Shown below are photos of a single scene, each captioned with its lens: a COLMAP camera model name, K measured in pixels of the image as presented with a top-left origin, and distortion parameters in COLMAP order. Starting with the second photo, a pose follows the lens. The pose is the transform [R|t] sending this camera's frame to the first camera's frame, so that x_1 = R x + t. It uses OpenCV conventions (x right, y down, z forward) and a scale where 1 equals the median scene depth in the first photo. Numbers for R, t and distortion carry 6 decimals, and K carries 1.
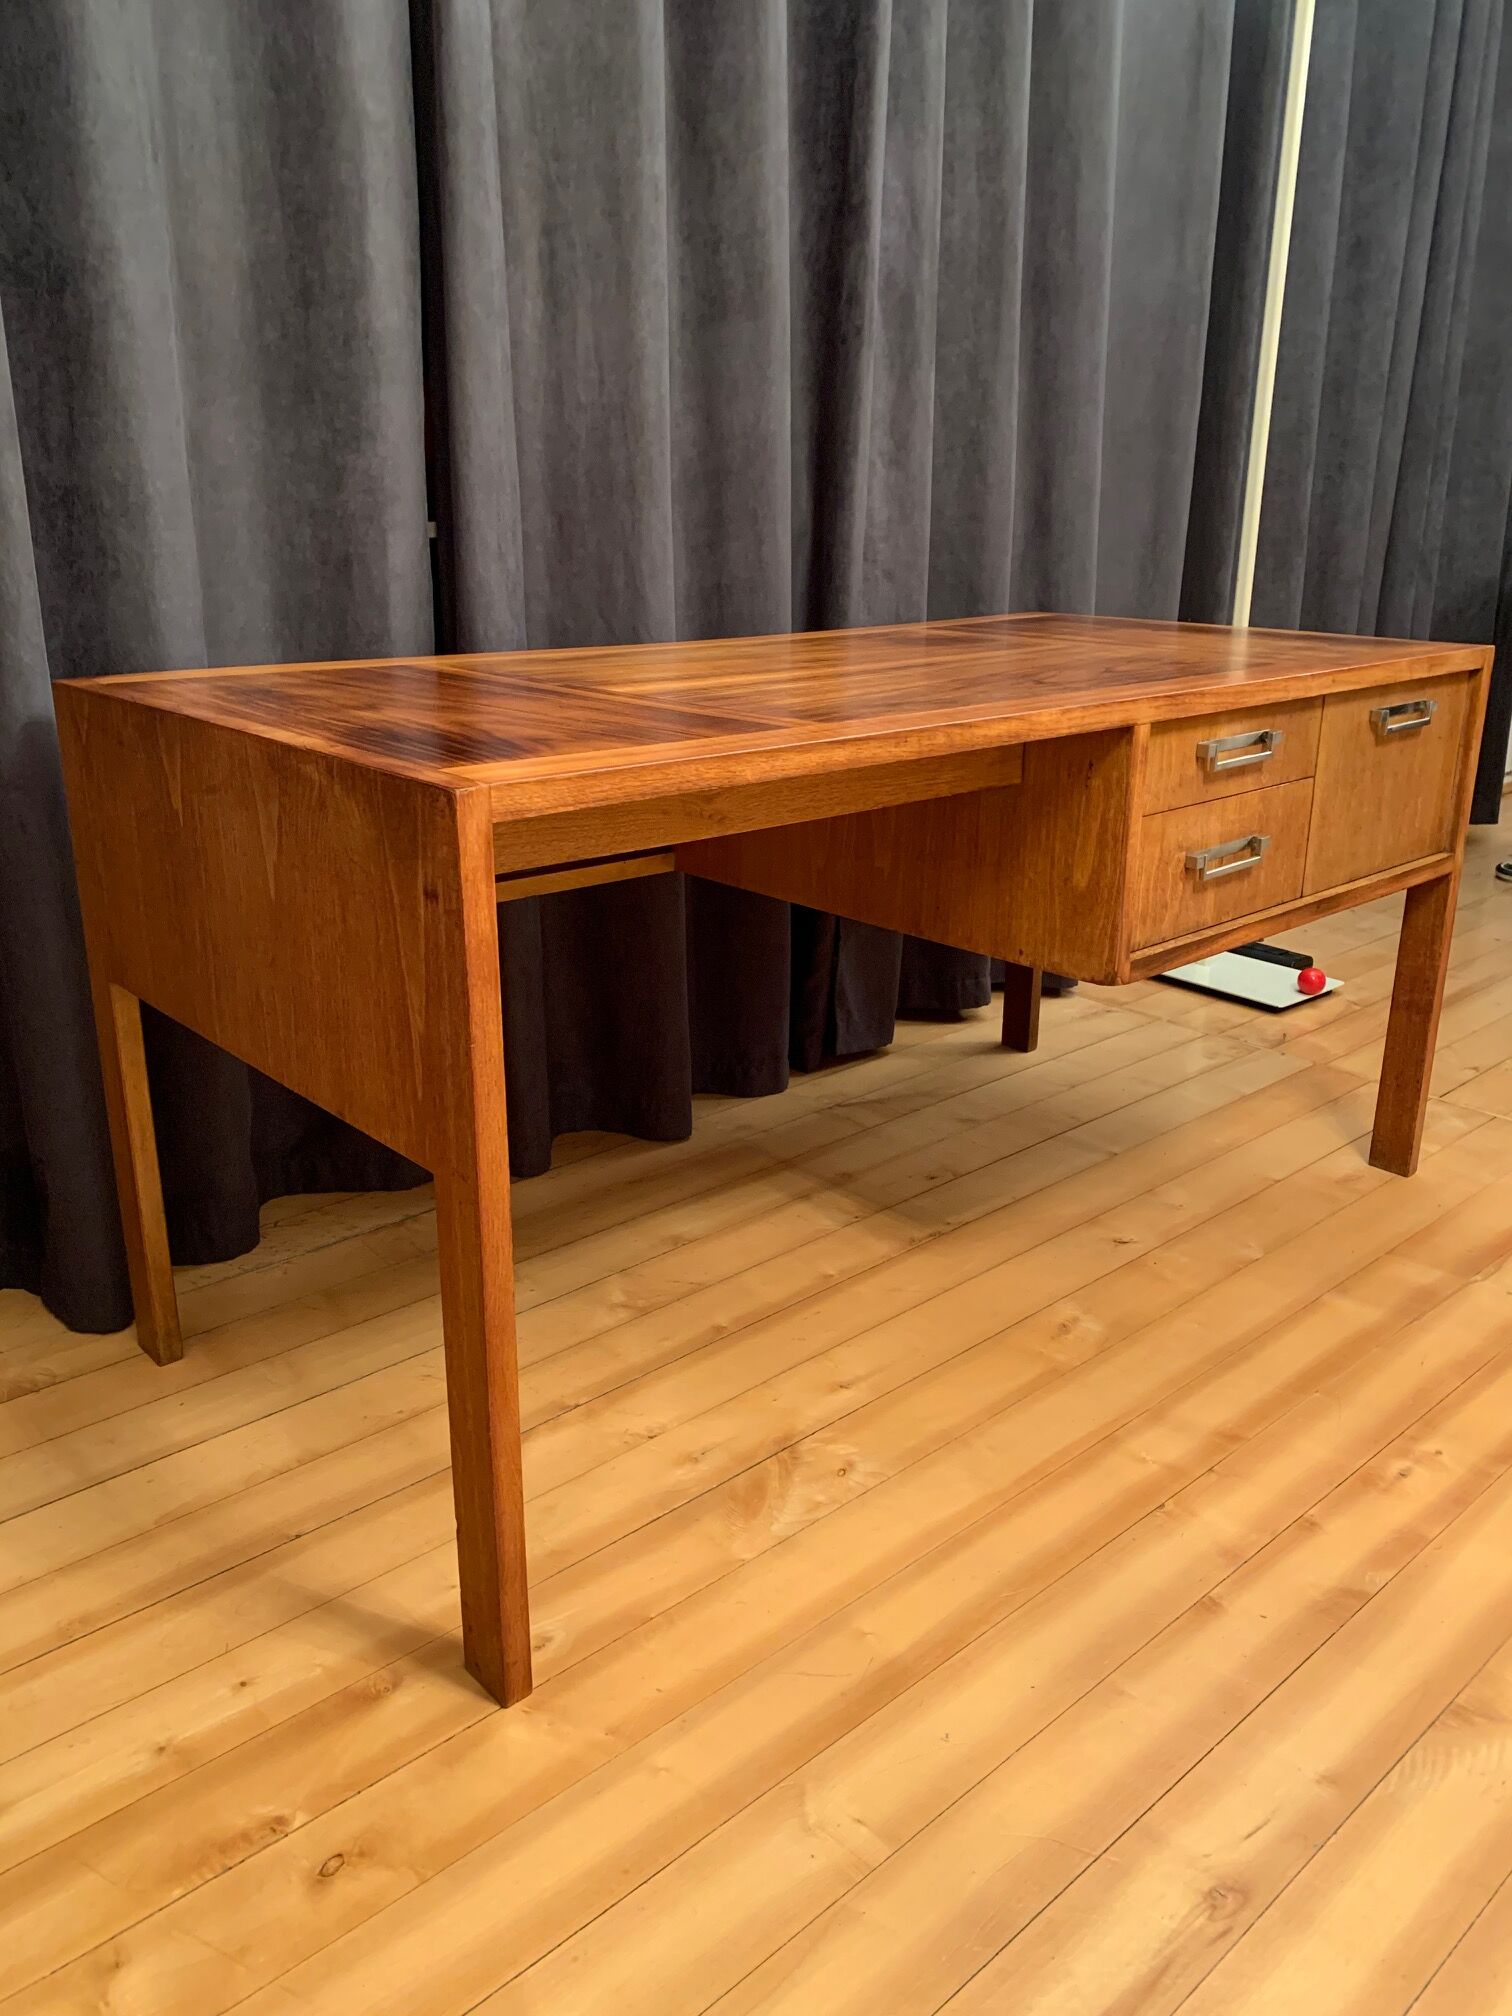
lens RADIAL K [[1547.2, 0, 752.2], [0, 1547.2, 1000.3], [0, 0, 1]] dist [0.024159, -0.014520]
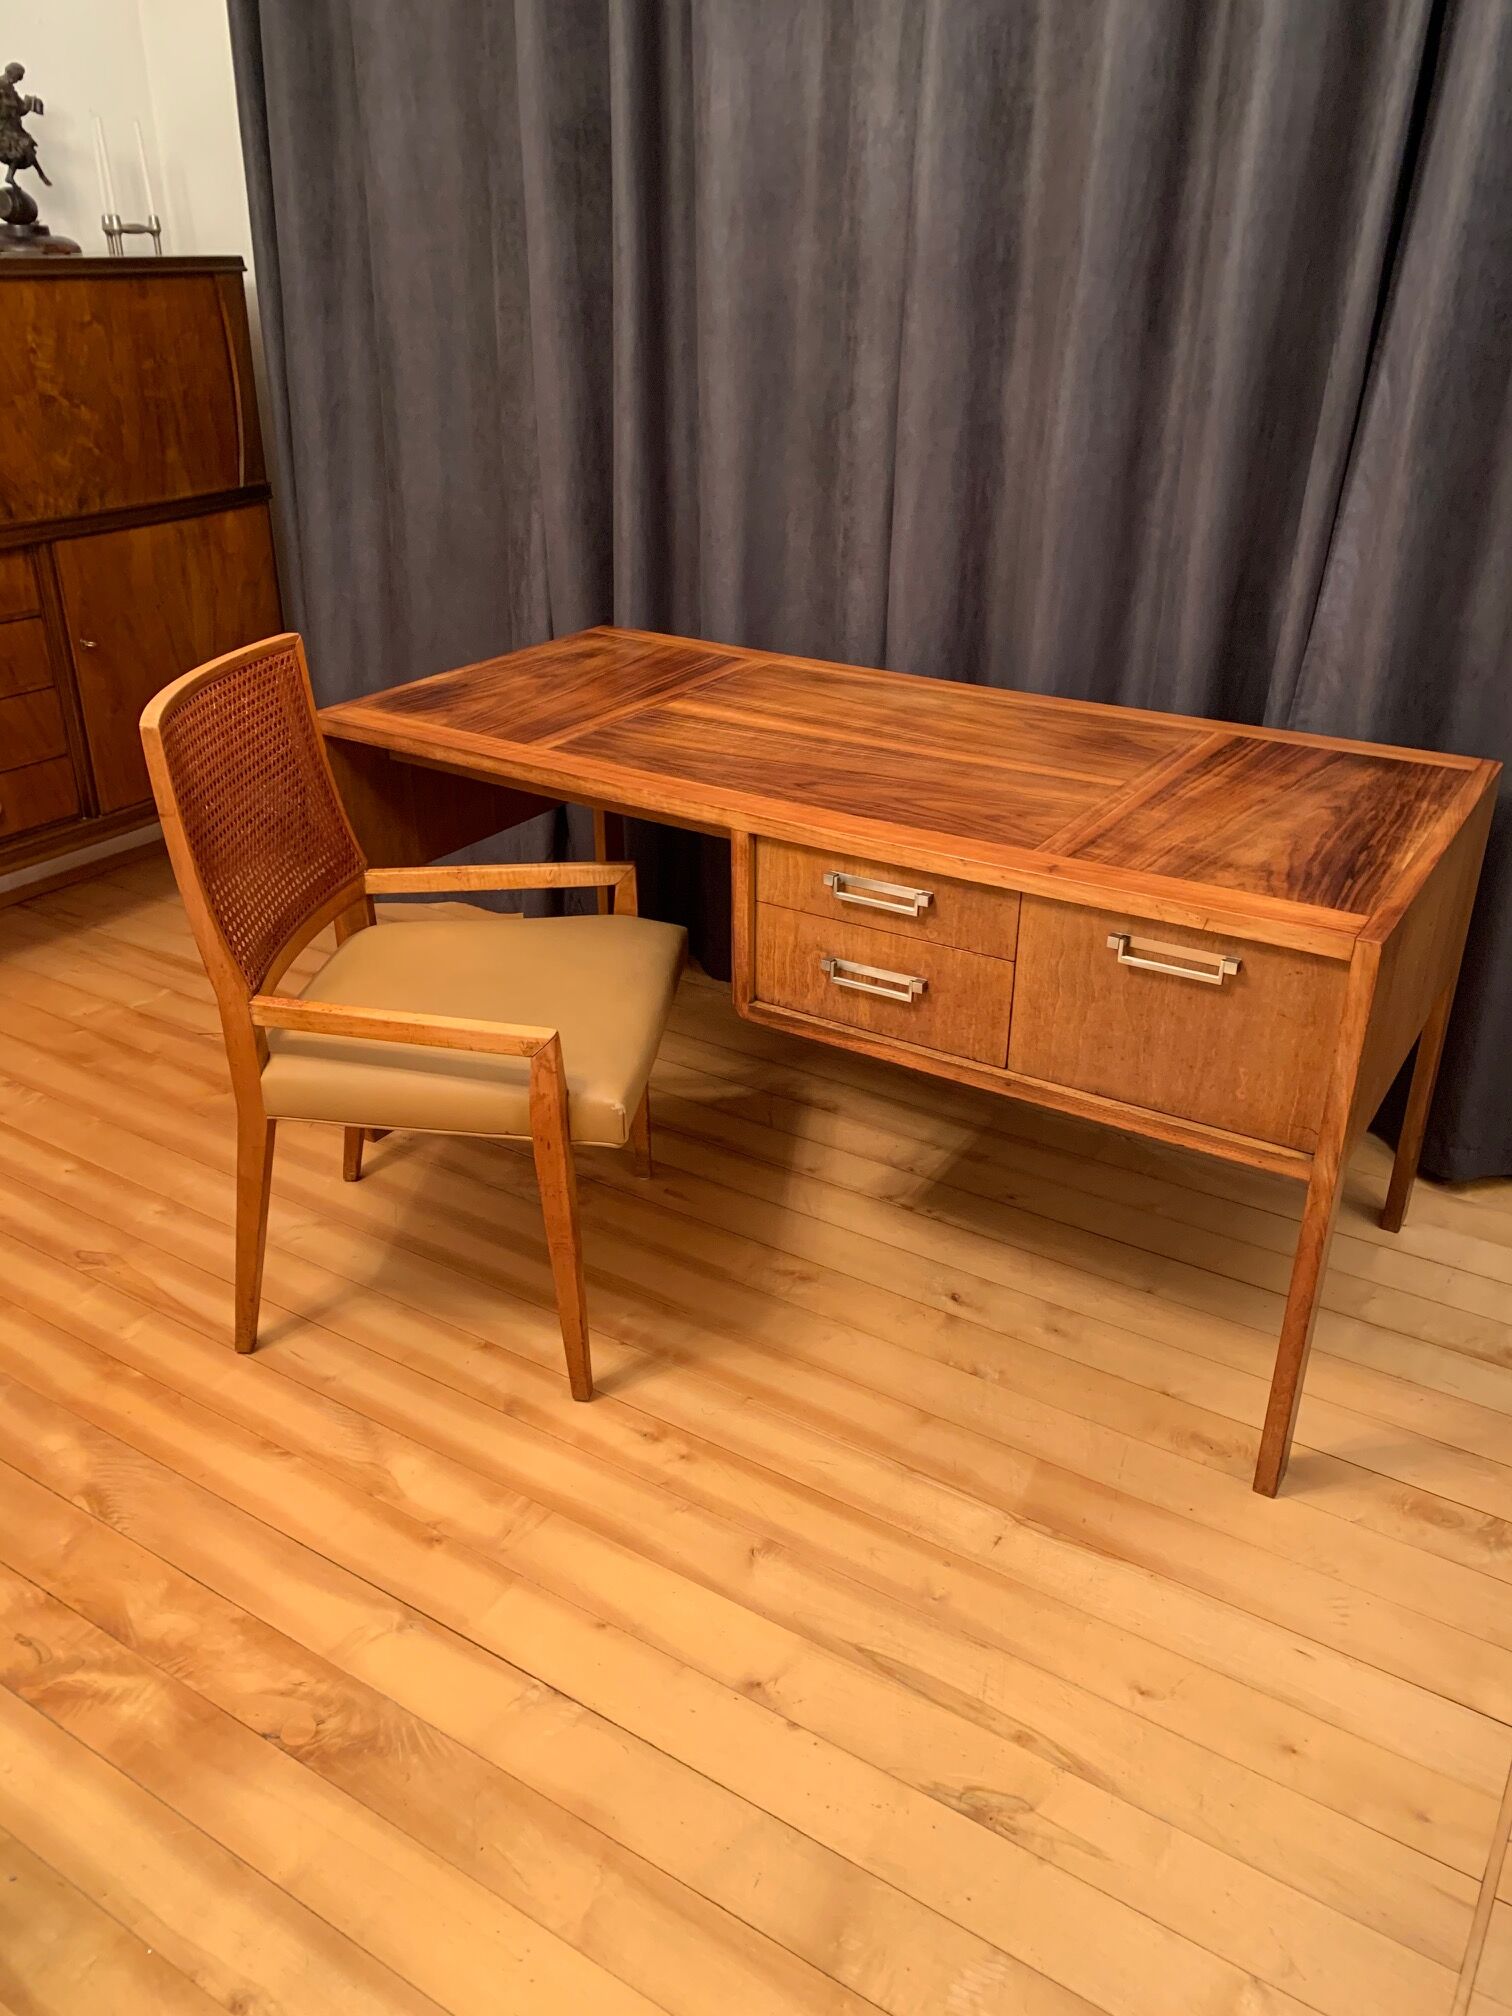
lens RADIAL K [[1547.2, 0, 738.4], [0, 1547.2, 1001.4], [0, 0, 1]] dist [0.024159, -0.014520]
pose [[0.259050, 0.420230, -0.869655, 1.266614], [-0.304356, 0.890035, 0.339417, -0.430384], [0.916657, 0.176759, 0.358464, 0.488331]]
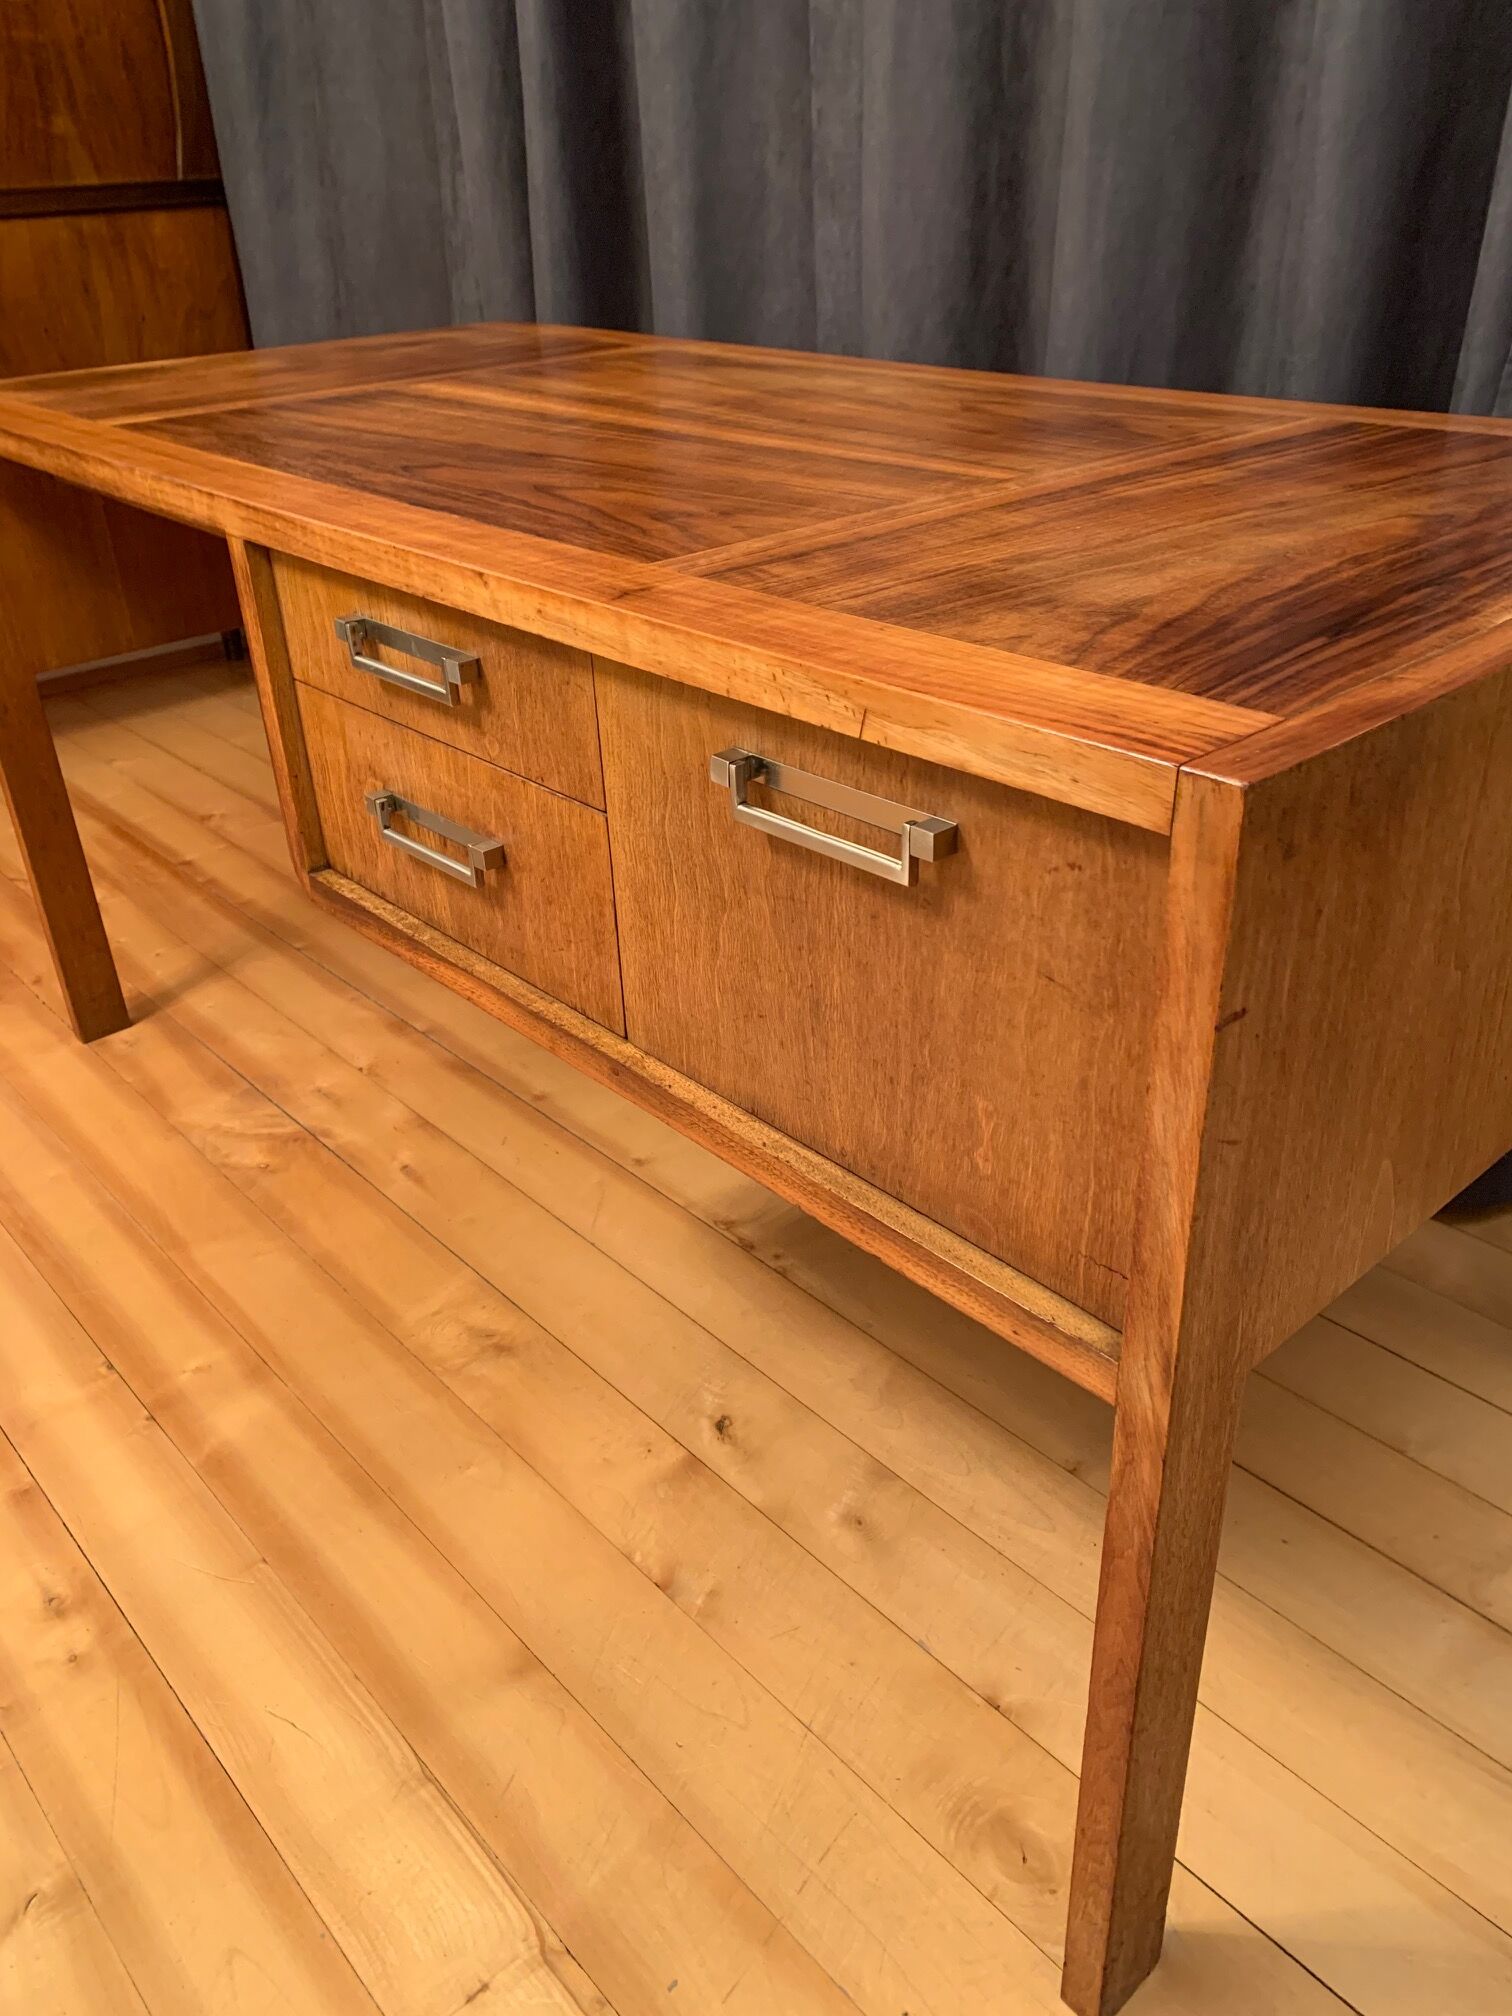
lens RADIAL K [[1547.2, 0, 750.6], [0, 1547.2, 997.4], [0, 0, 1]] dist [0.024159, -0.014520]
pose [[-0.014186, 0.479306, -0.877533, 0.838583], [-0.278859, 0.840905, 0.463807, -0.343164], [0.960227, 0.251287, 0.121729, 1.040269]]
